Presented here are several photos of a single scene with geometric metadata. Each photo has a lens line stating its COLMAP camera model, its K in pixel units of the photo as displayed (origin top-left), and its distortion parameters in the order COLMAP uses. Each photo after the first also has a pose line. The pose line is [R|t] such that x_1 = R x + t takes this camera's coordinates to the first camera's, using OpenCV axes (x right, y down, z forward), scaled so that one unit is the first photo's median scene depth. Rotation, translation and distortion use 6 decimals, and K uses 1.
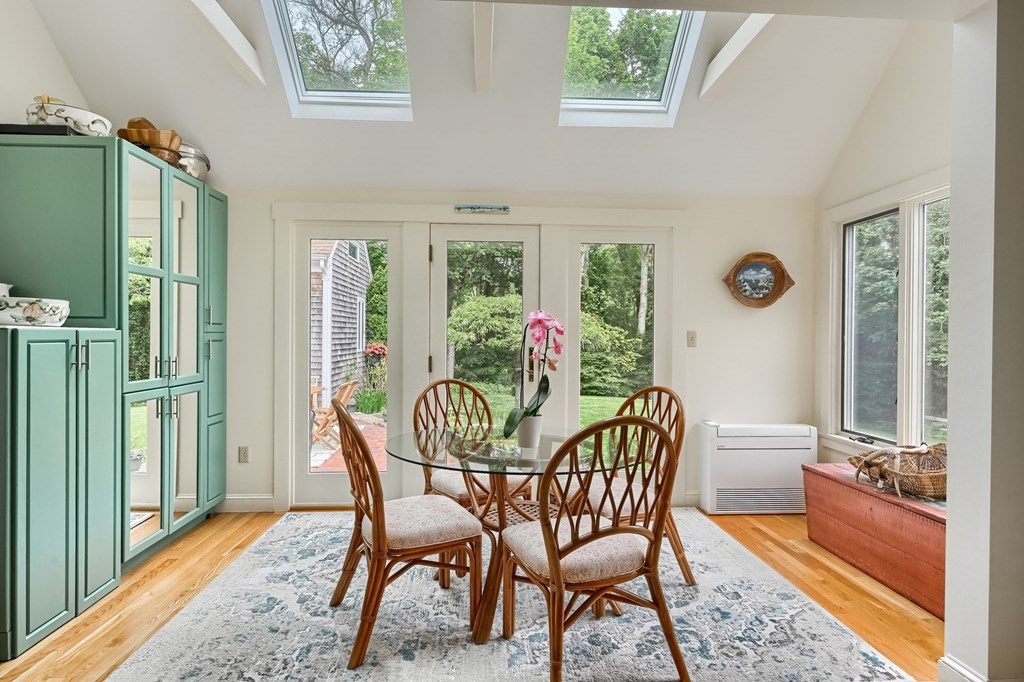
lens RADIAL K [[470.0, 0, 509.3], [0, 470.0, 340.6], [0, 0, 1]] dist [0.010165, -0.000289]
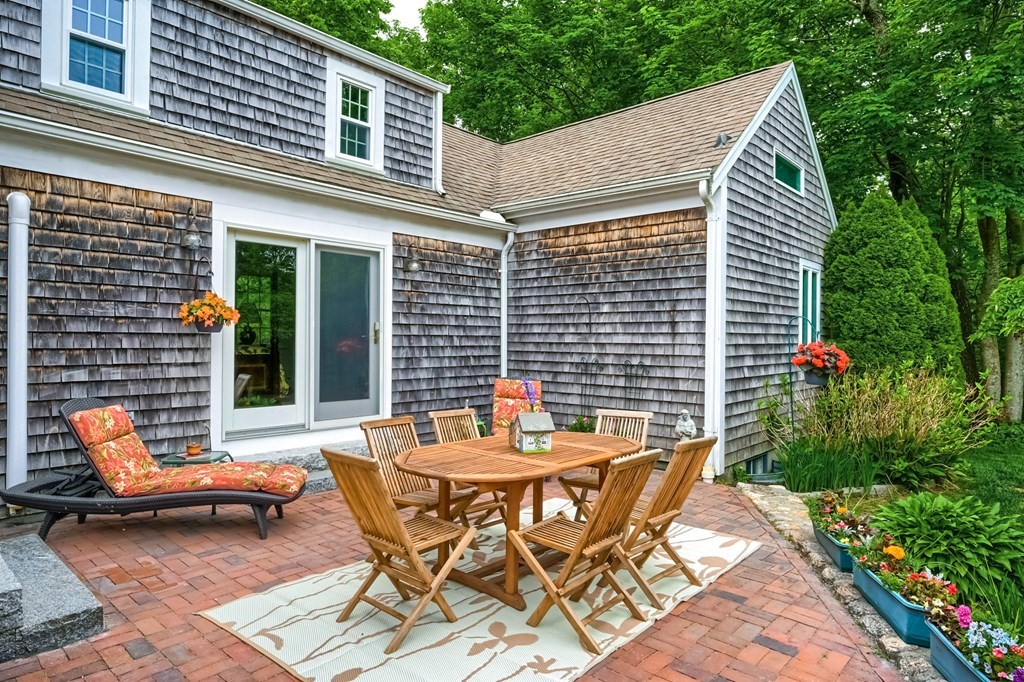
lens RADIAL K [[594.2, 0, 514.8], [0, 594.2, 340.3], [0, 0, 1]] dist [0.004154, 0.001557]
pose [[0.681736, 0.001839, -0.731596, -0.053128], [-0.007240, 0.999965, -0.004232, 0.006443], [0.731562, 0.008182, 0.681725, 0.347531]]
